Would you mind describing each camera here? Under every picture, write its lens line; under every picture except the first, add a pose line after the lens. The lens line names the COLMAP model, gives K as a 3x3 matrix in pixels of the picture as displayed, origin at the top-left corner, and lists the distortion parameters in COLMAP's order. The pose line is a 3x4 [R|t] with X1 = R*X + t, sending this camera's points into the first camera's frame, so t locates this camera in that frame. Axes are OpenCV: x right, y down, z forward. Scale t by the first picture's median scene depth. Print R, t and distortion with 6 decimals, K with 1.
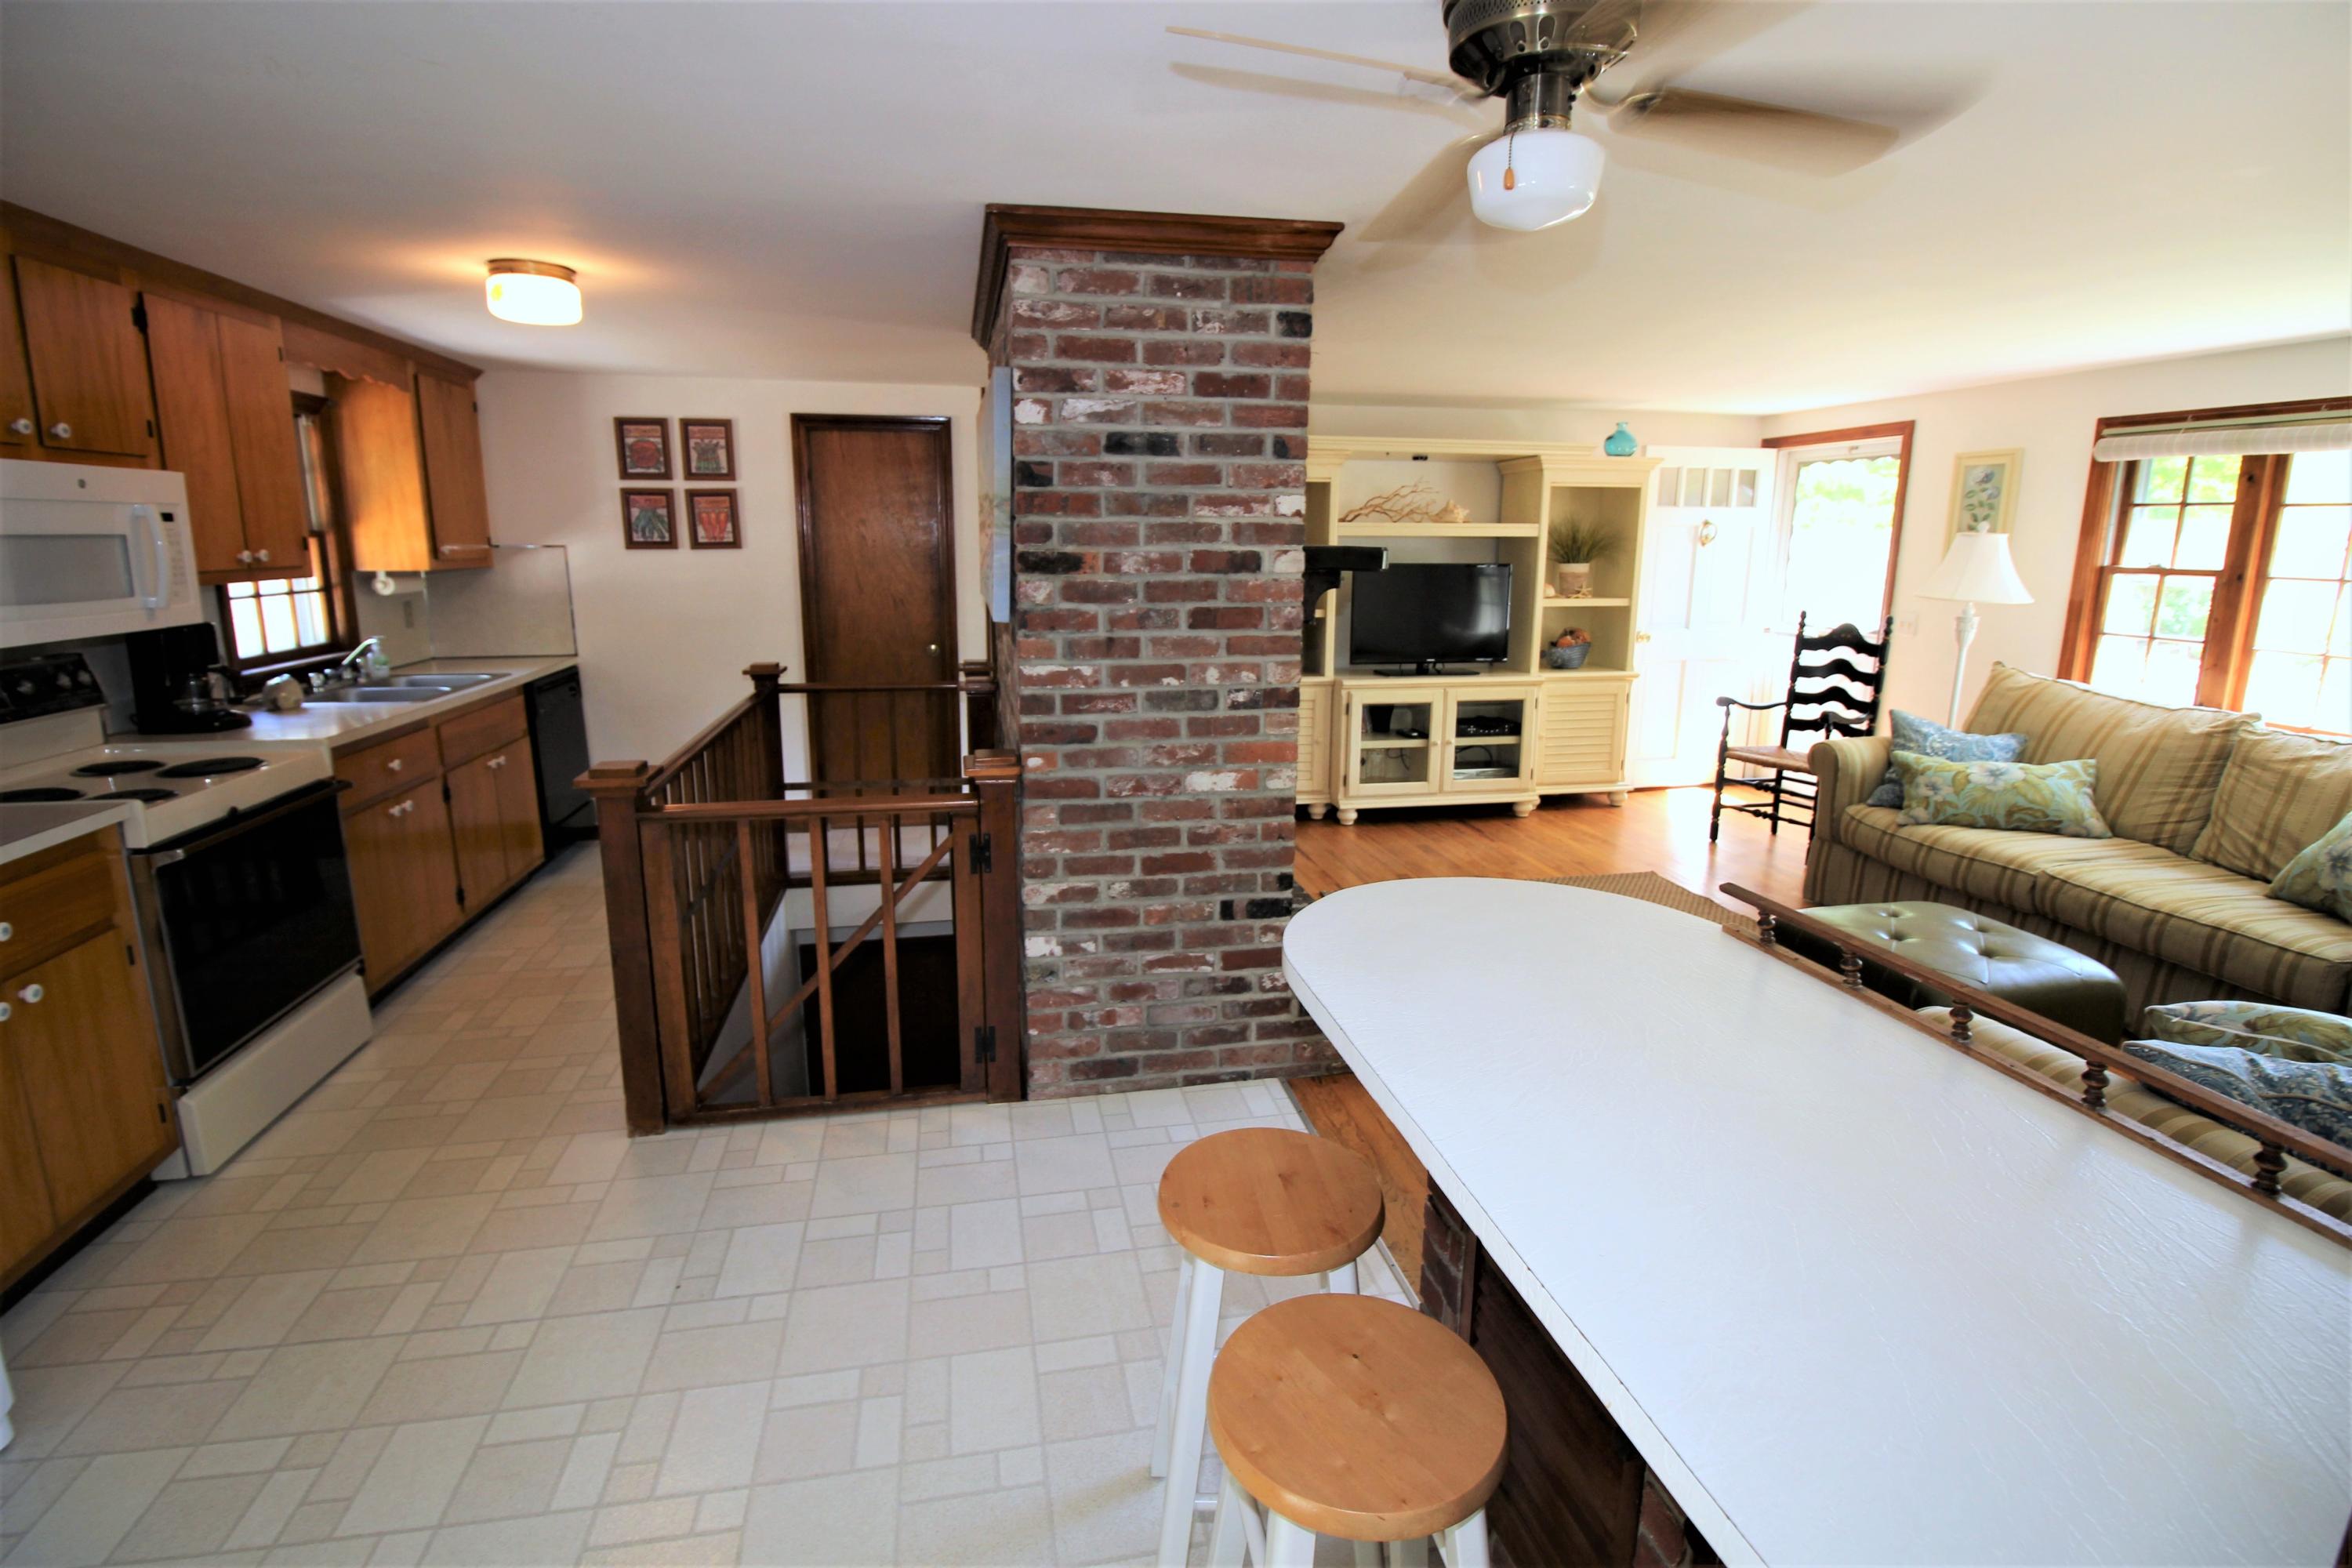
lens RADIAL K [[1084.2, 0, 1164.4], [0, 1084.2, 755.7], [0, 0, 1]] dist [-0.003282, -0.010372]
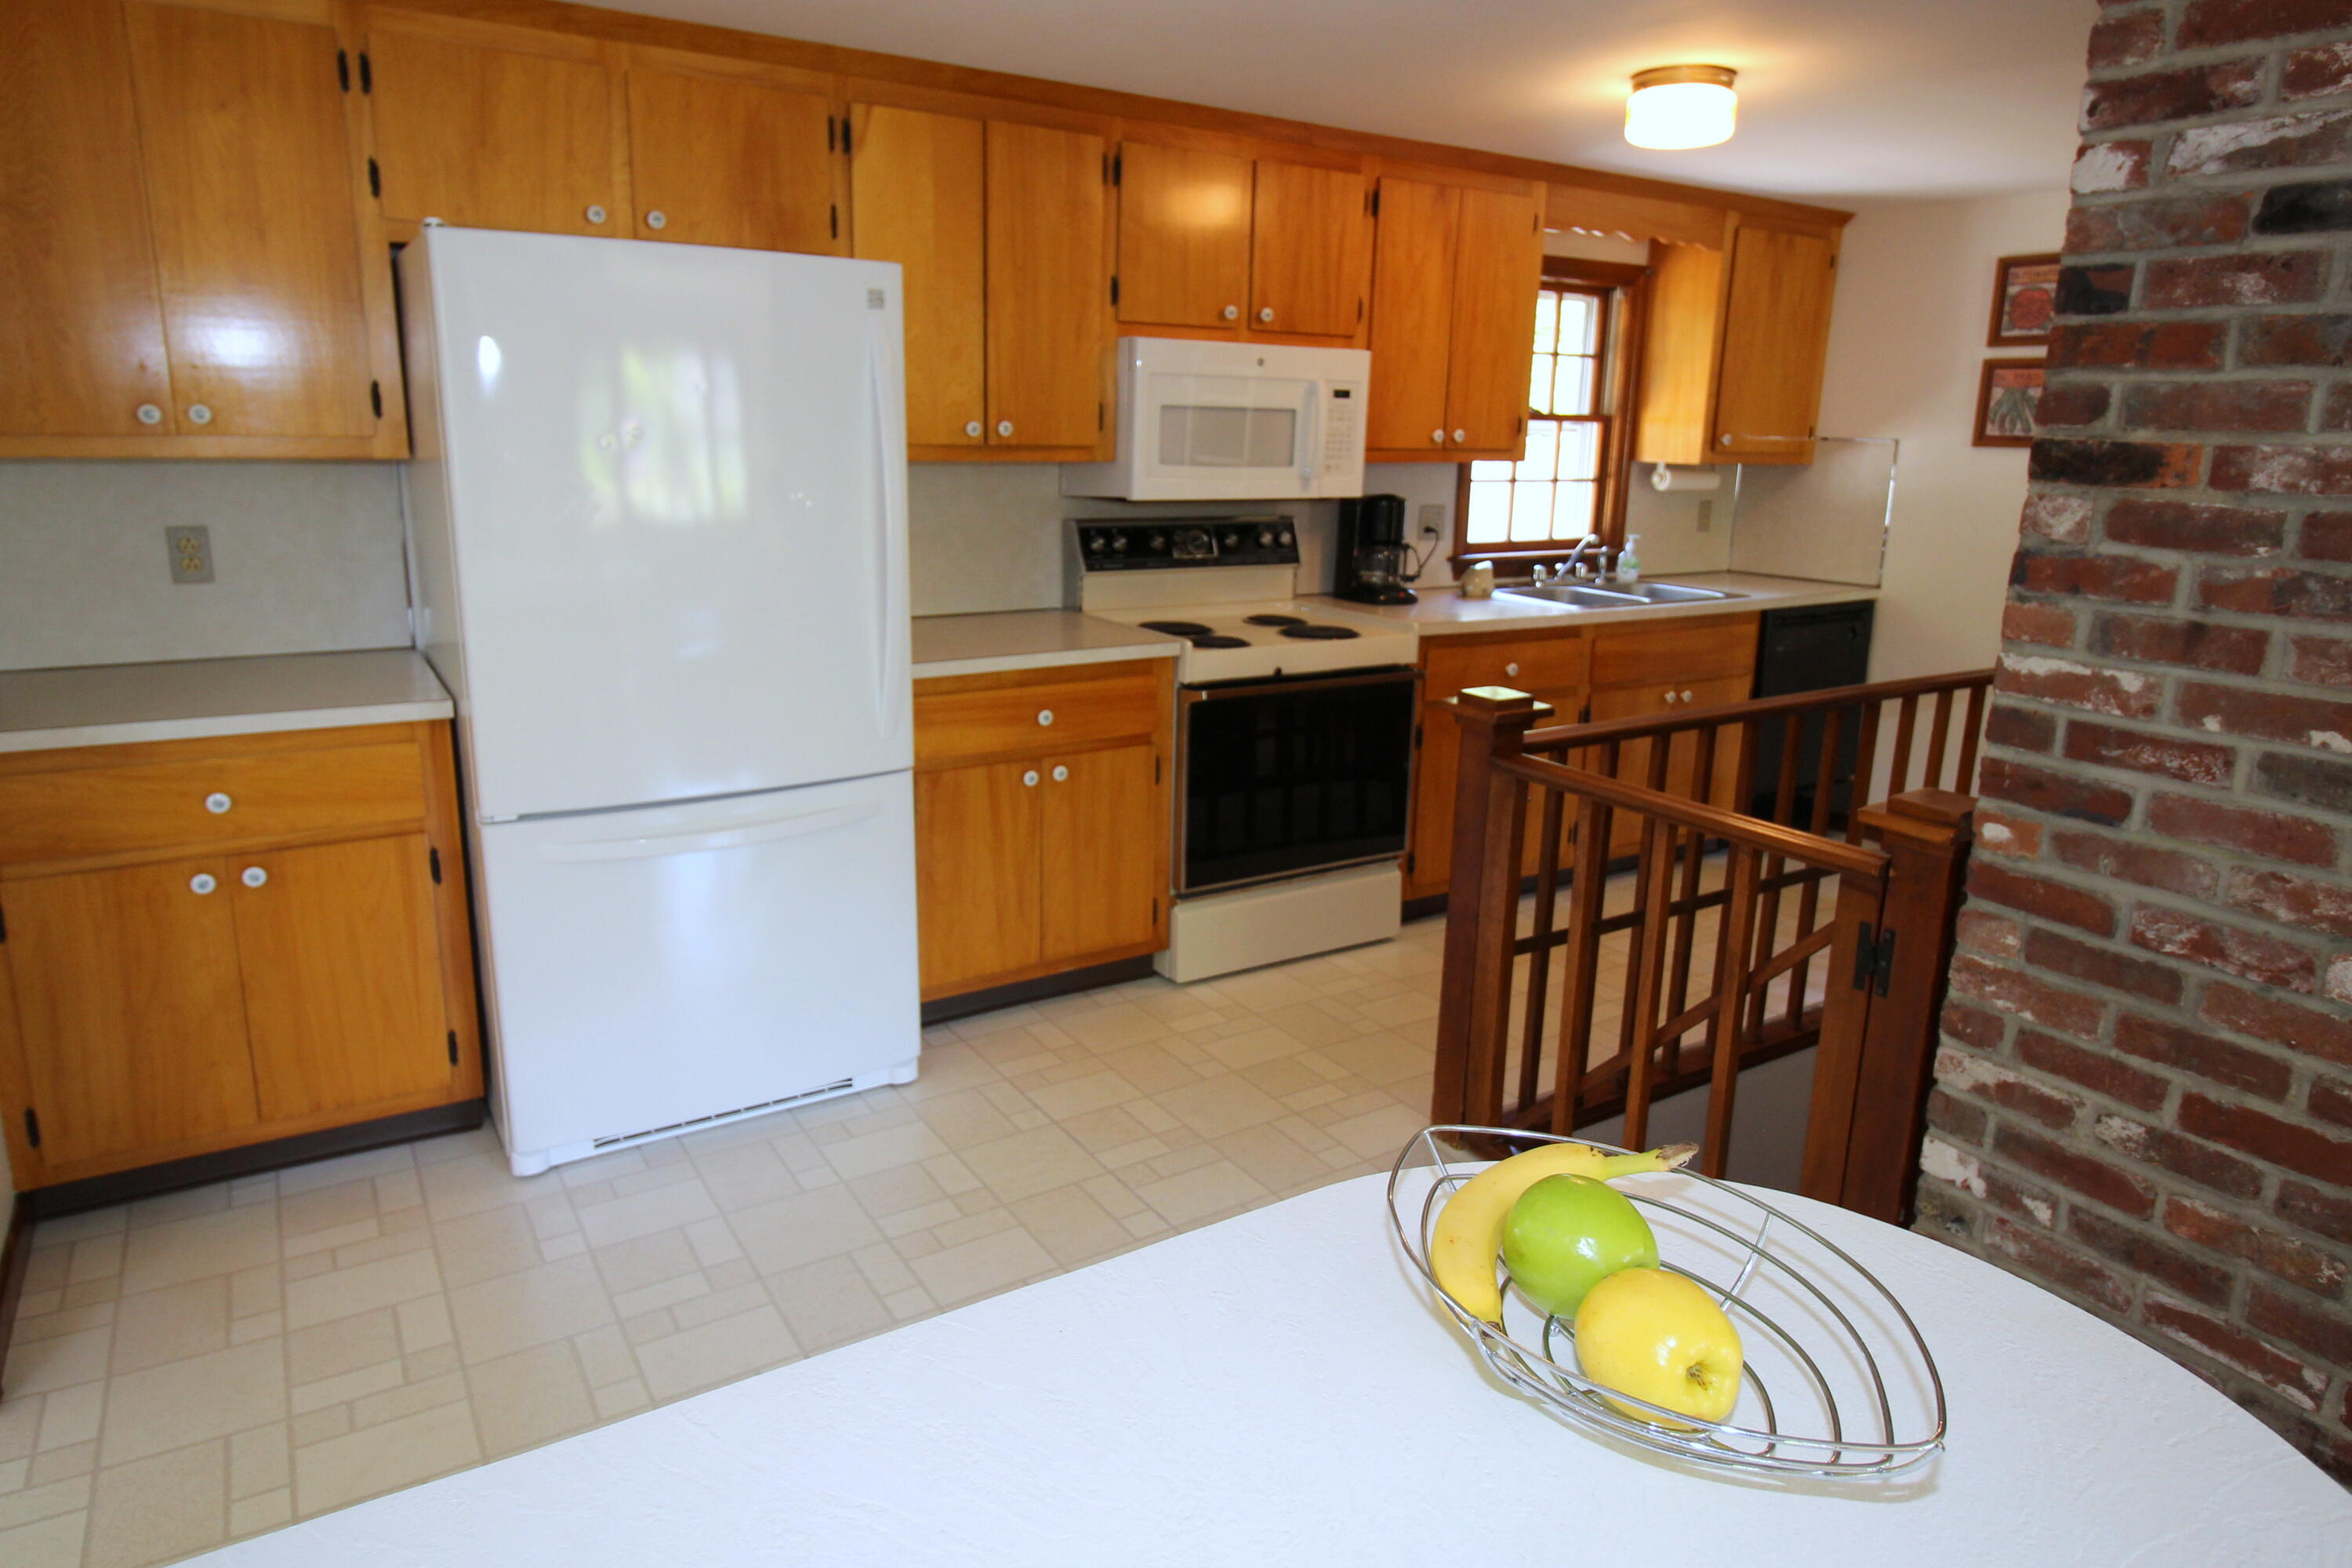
lens RADIAL K [[1418.6, 0, 1167.6], [0, 1418.6, 747.2], [0, 0, 1]] dist [0.001658, -0.009154]
pose [[0.366606, 0.212180, -0.905859, 0.264593], [-0.202498, 0.968503, 0.144901, -0.039713], [0.908072, 0.130313, 0.398025, 0.250321]]
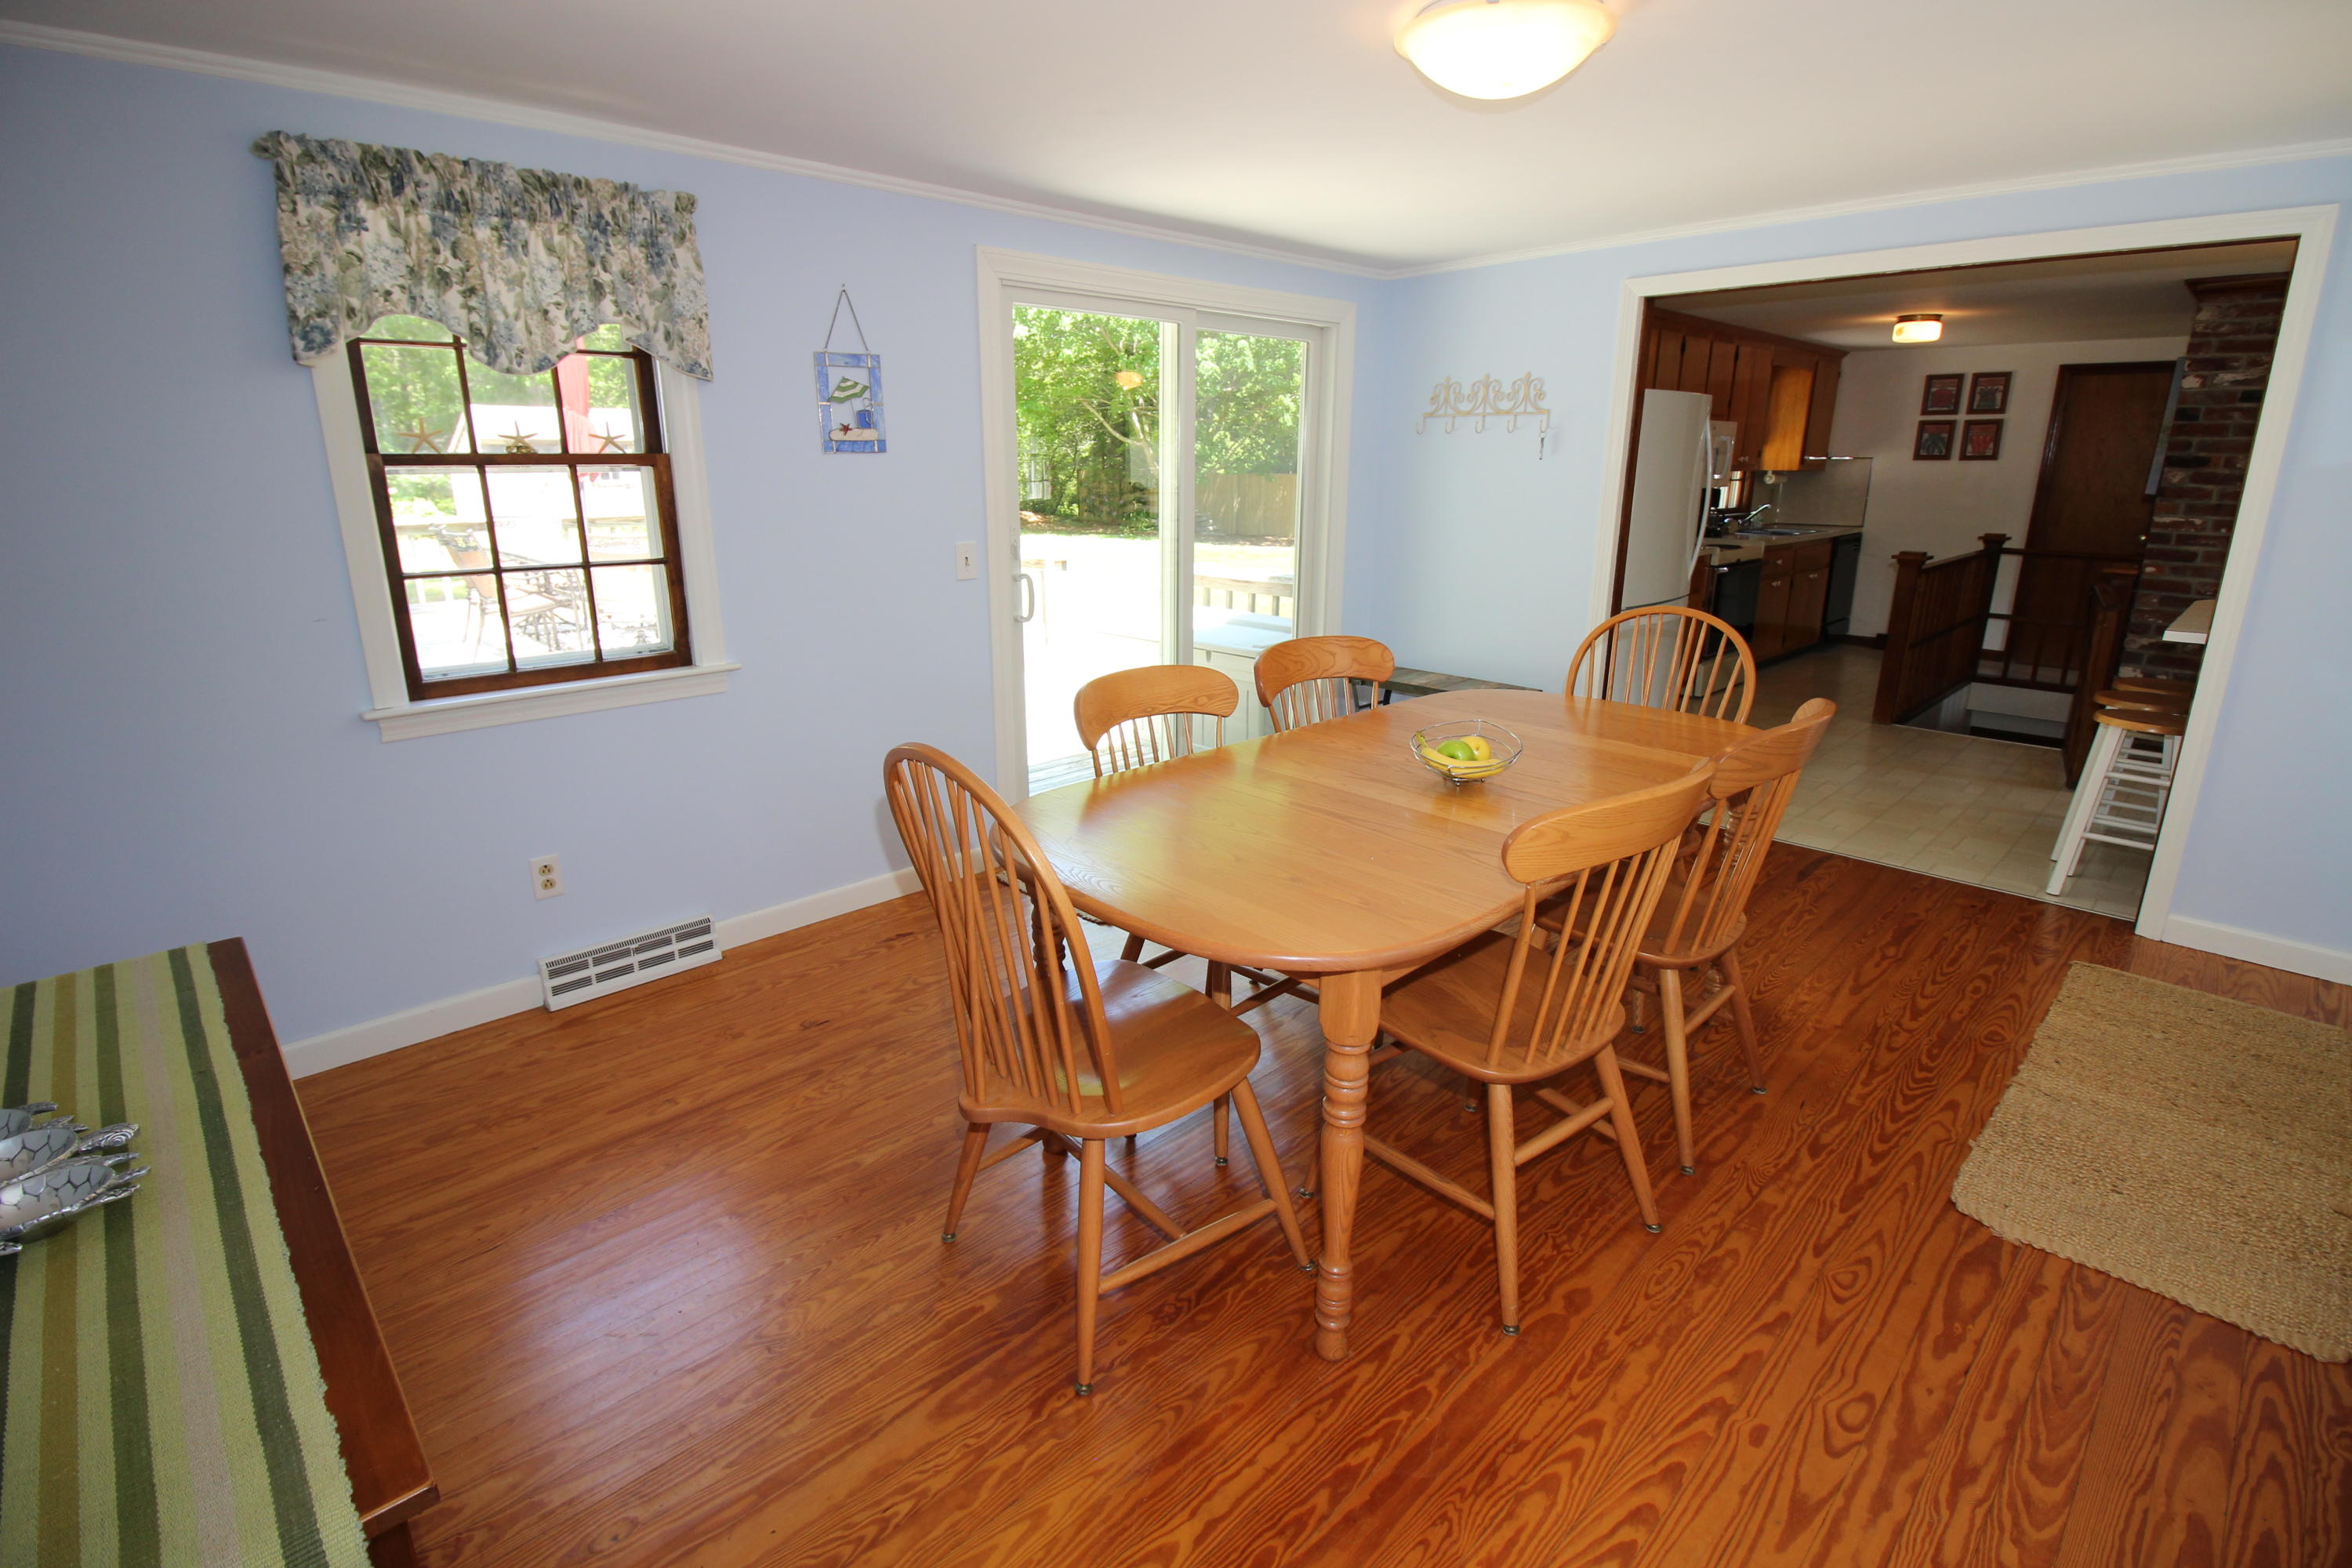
lens RADIAL K [[1084.2, 0, 1168.2], [0, 1084.2, 749.9], [0, 0, 1]] dist [-0.003282, -0.010372]
pose [[0.539463, 0.214026, -0.814354, 0.399125], [-0.163755, 0.975357, 0.147862, 0.231169], [0.825932, 0.053589, 0.561217, -1.050533]]
